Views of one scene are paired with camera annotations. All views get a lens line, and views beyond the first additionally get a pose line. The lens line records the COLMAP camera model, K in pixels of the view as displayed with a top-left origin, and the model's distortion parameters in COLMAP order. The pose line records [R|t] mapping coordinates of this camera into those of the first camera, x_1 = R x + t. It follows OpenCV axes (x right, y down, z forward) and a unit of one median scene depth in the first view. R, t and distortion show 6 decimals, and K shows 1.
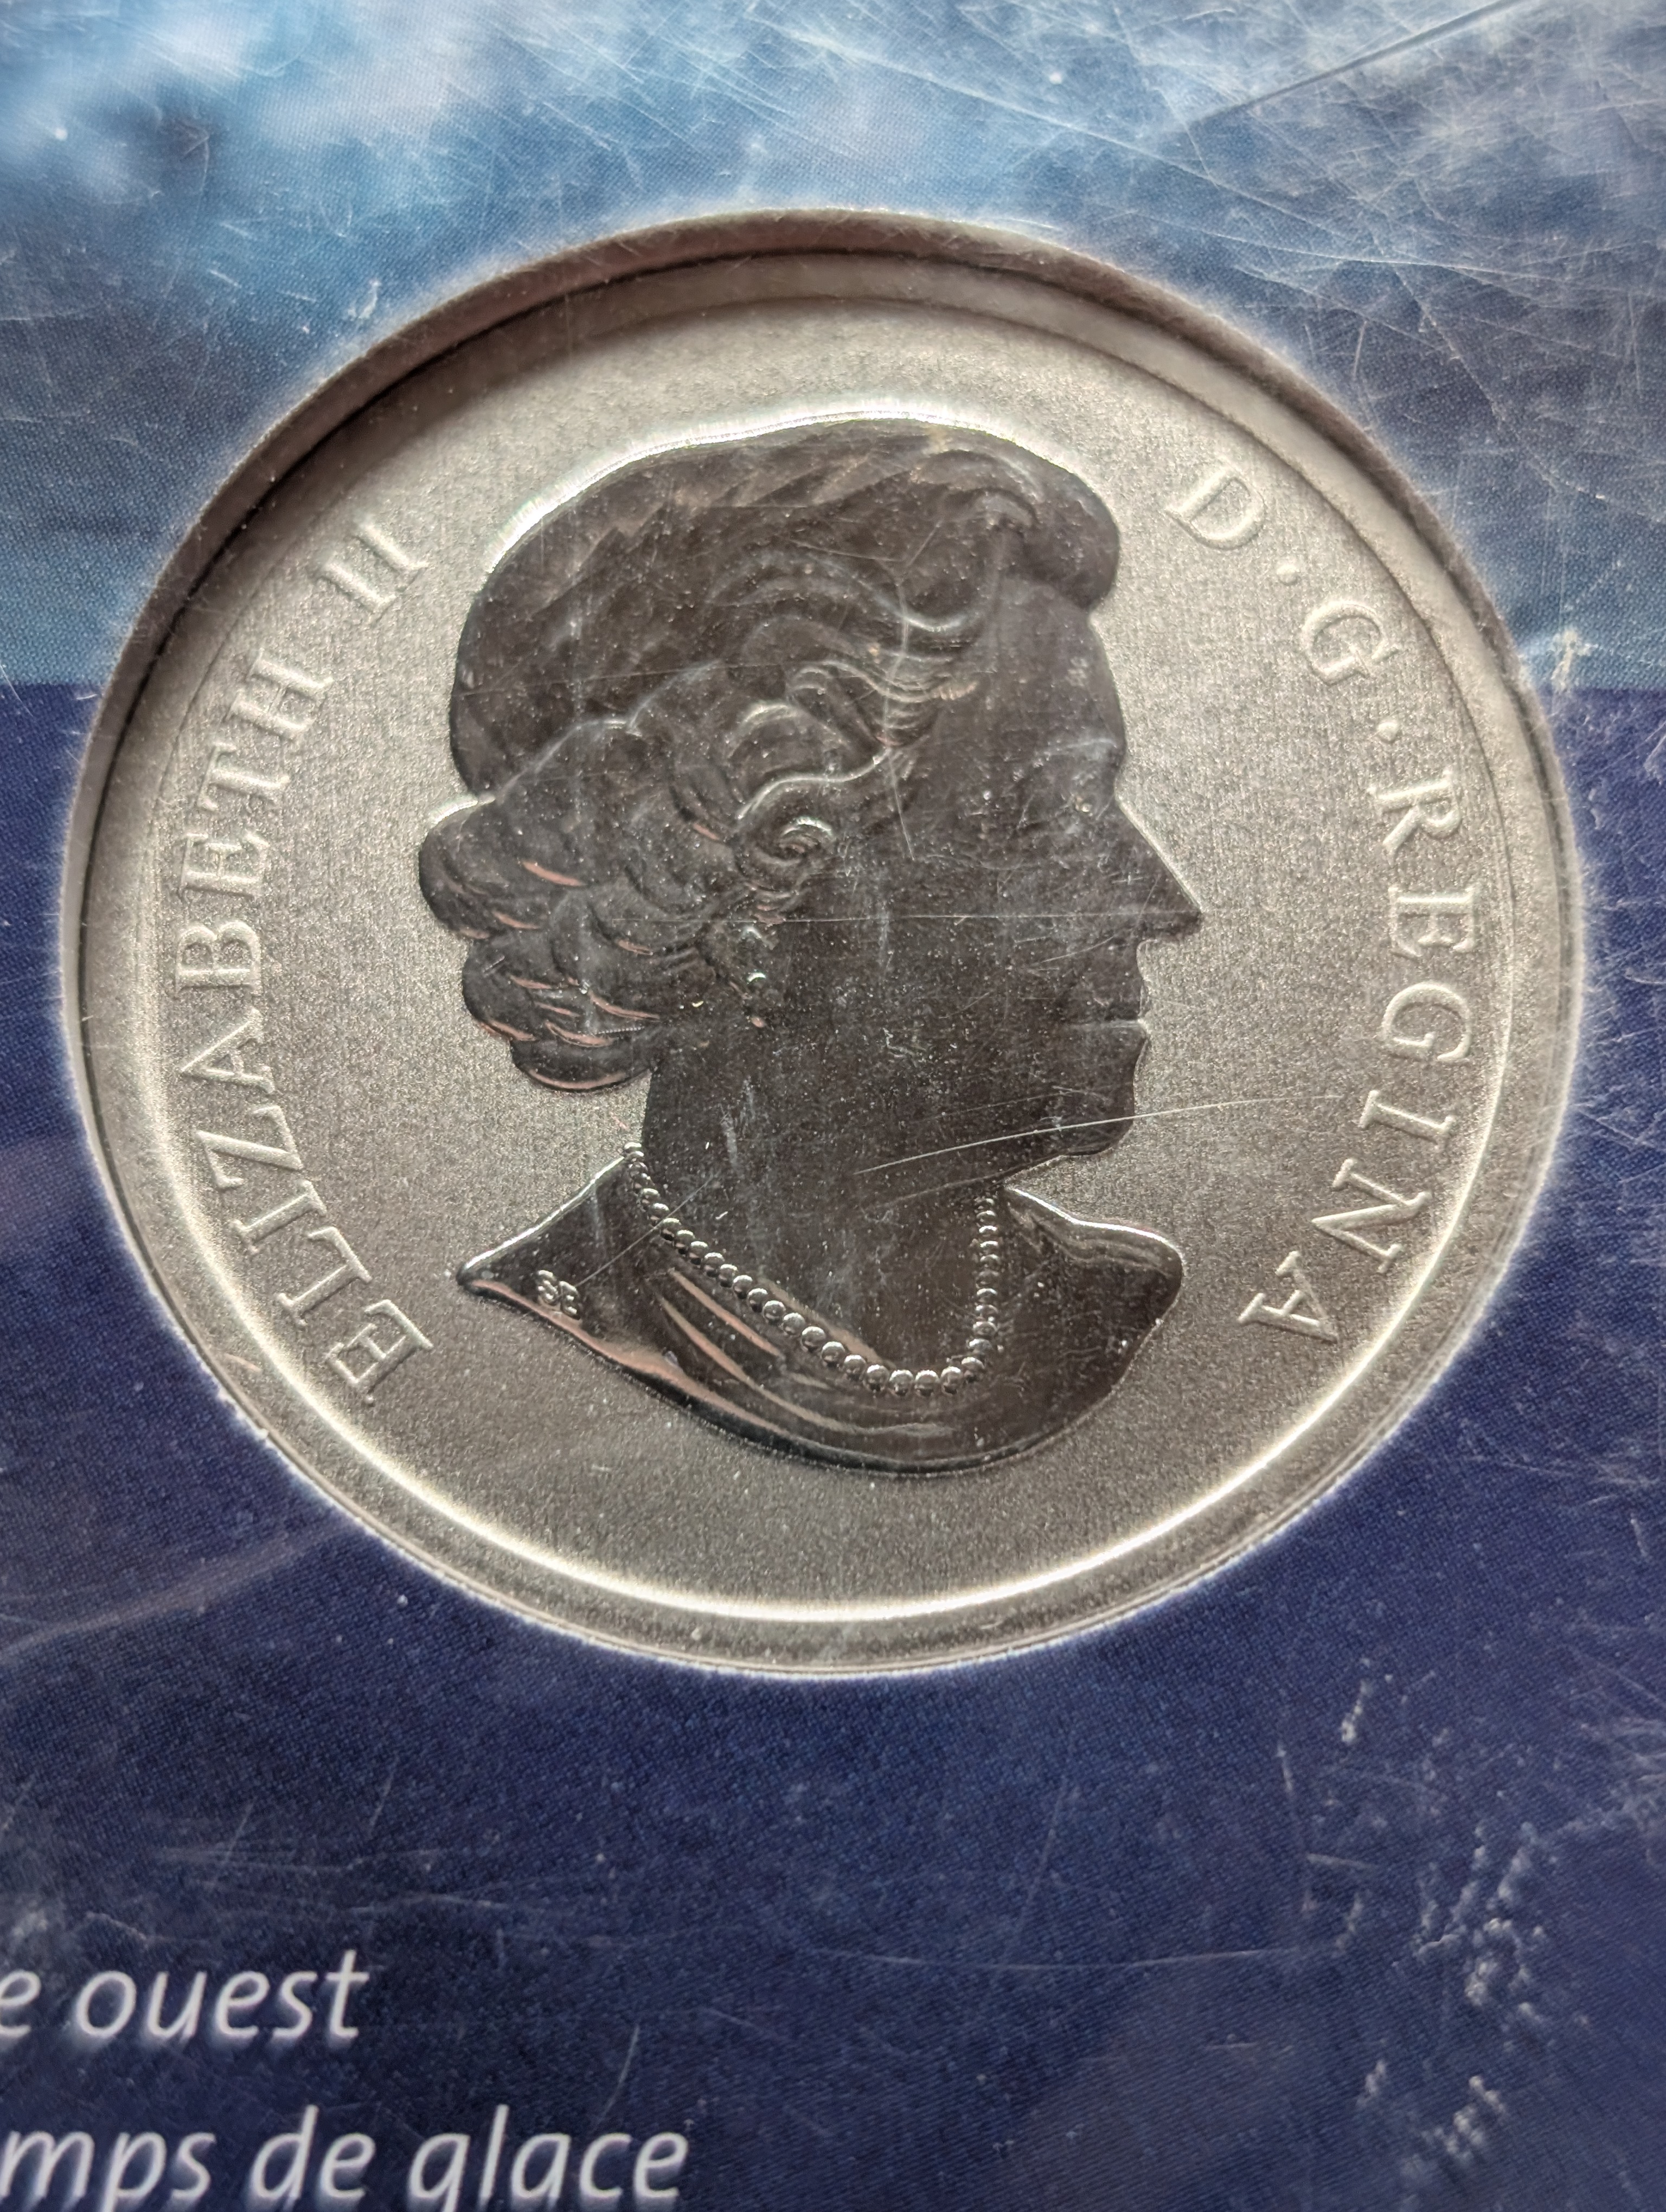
lens RADIAL K [[3167.0, 0, 833.0], [0, 3167.0, 1106.0], [0, 0, 1]] dist [0.117286, -0.736318]
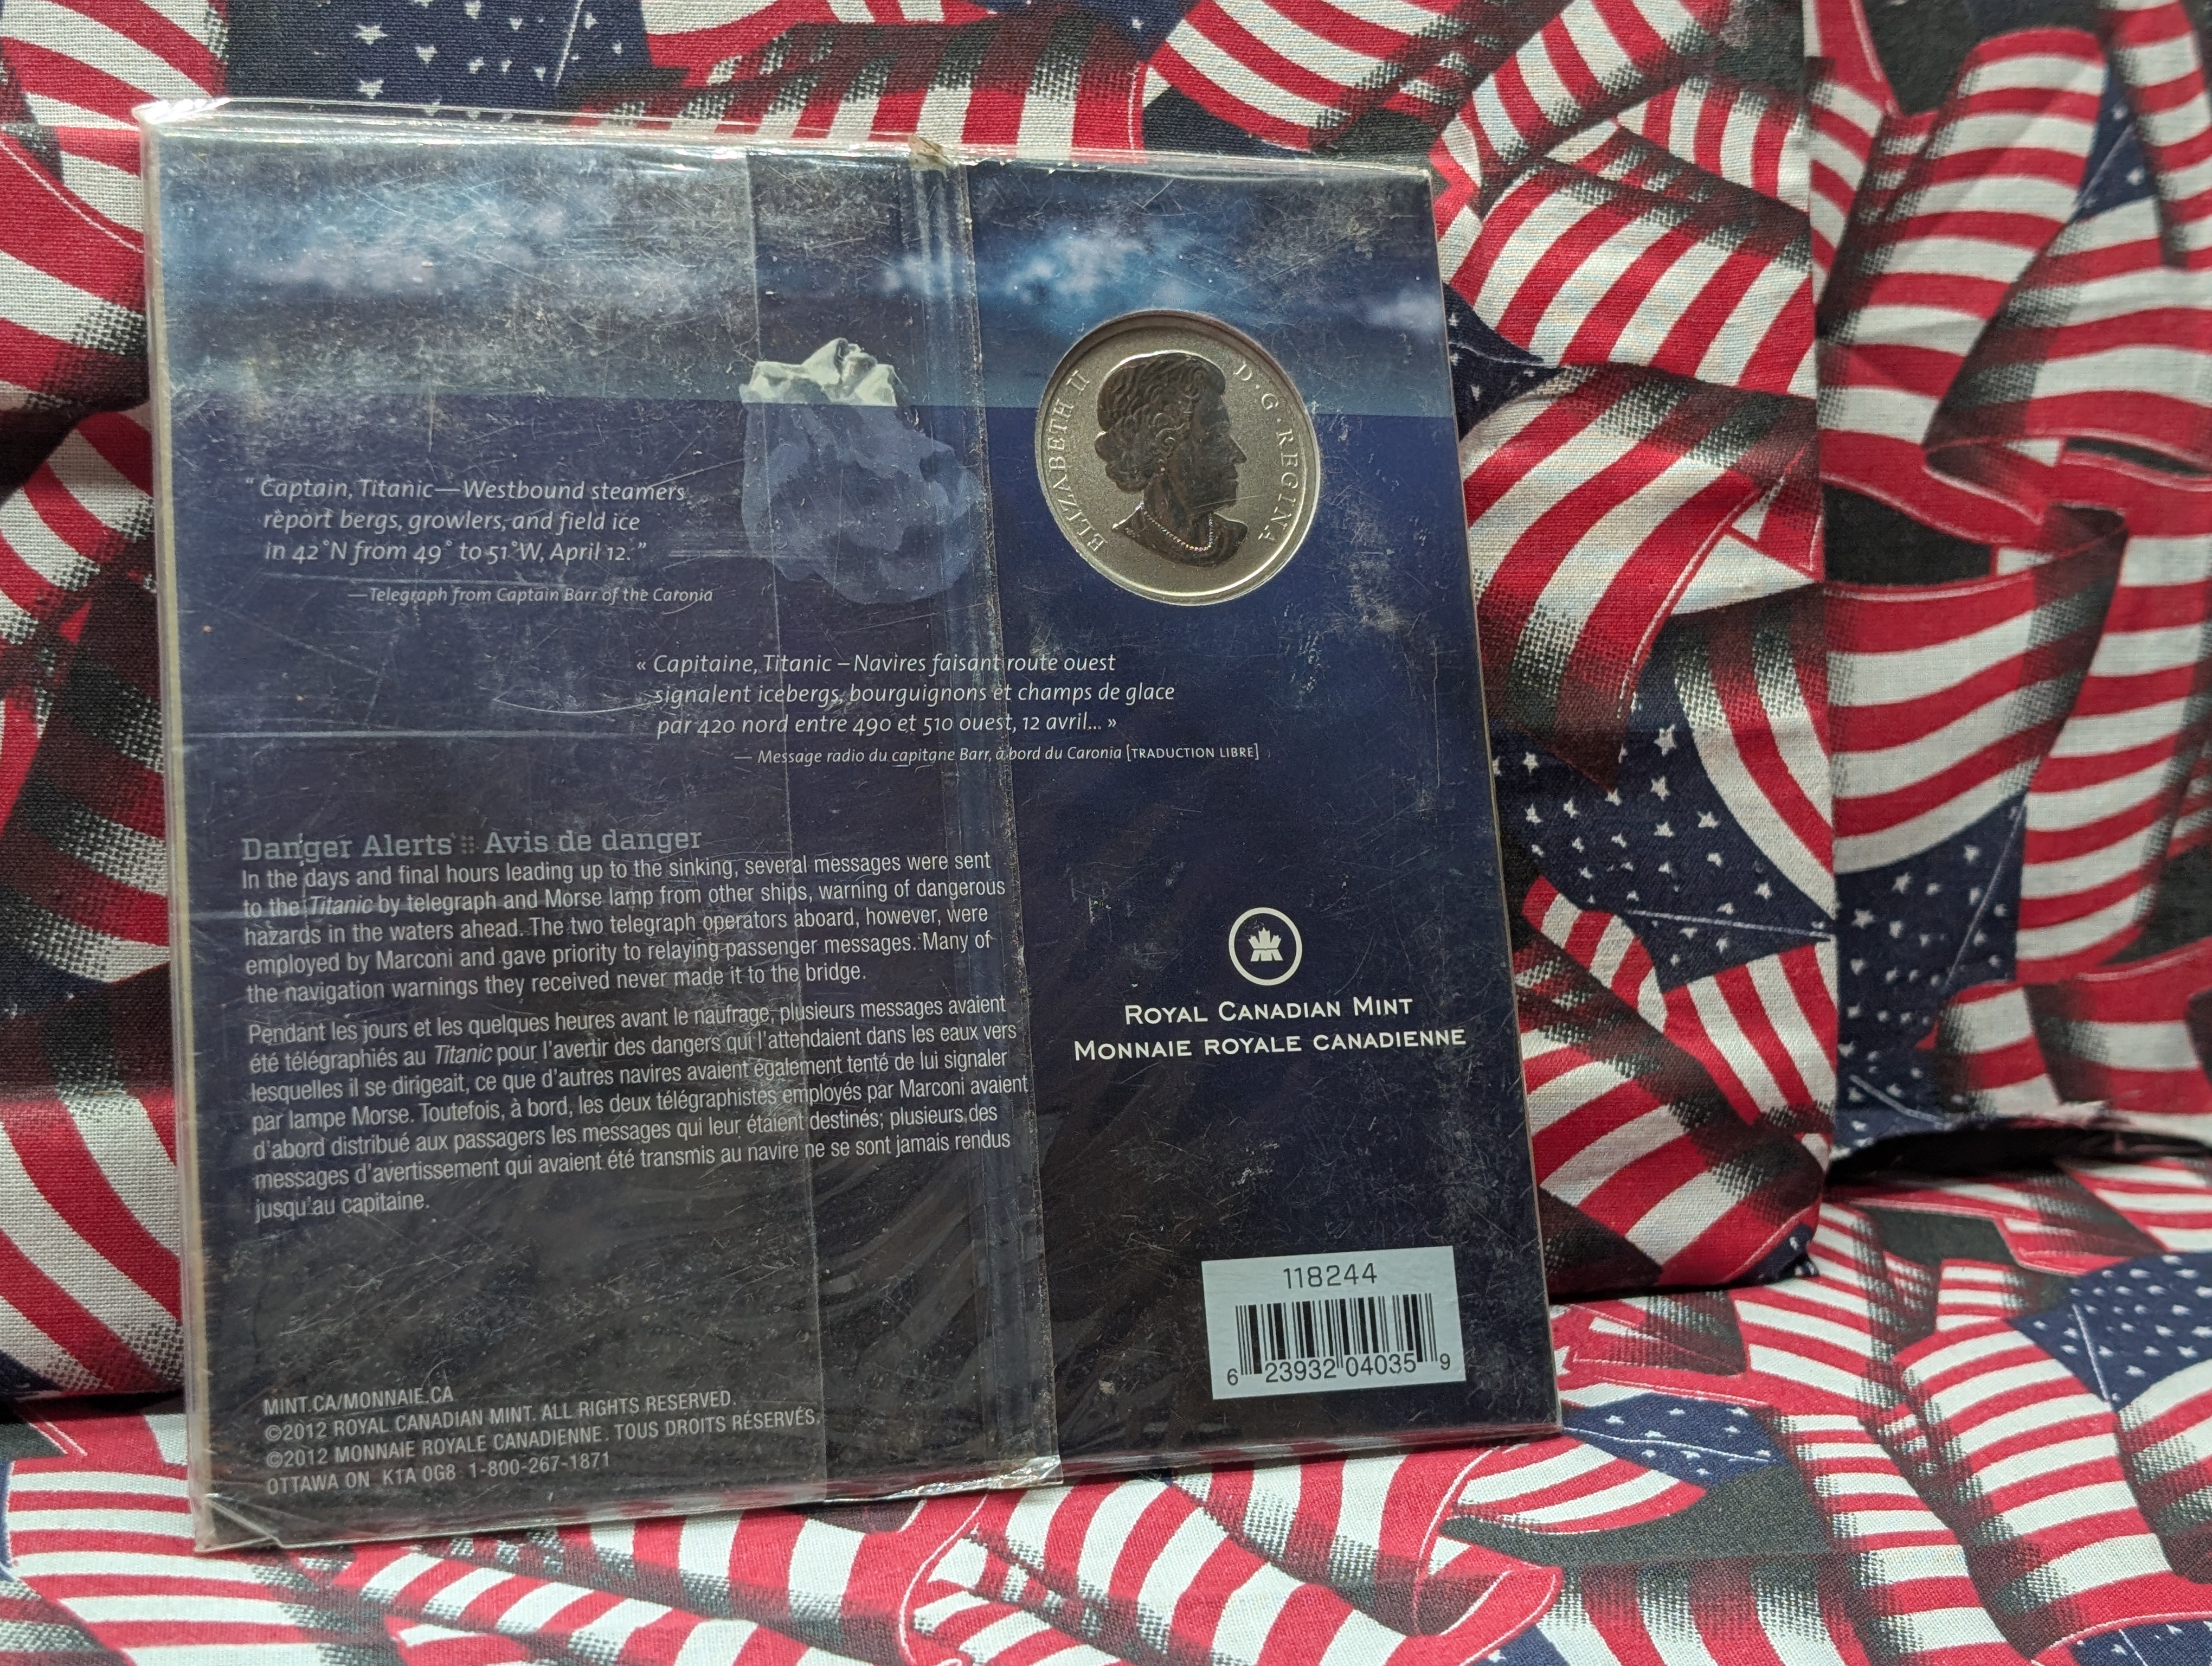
lens RADIAL K [[3167.0, 0, 1106.0], [0, 3167.0, 833.0], [0, 0, 1]] dist [0.117286, -0.736318]
pose [[0.943323, -0.025371, 0.330905, -1.776035], [0.013576, 0.999189, 0.037910, 0.339436], [-0.331598, -0.031269, 0.942902, -3.678880]]
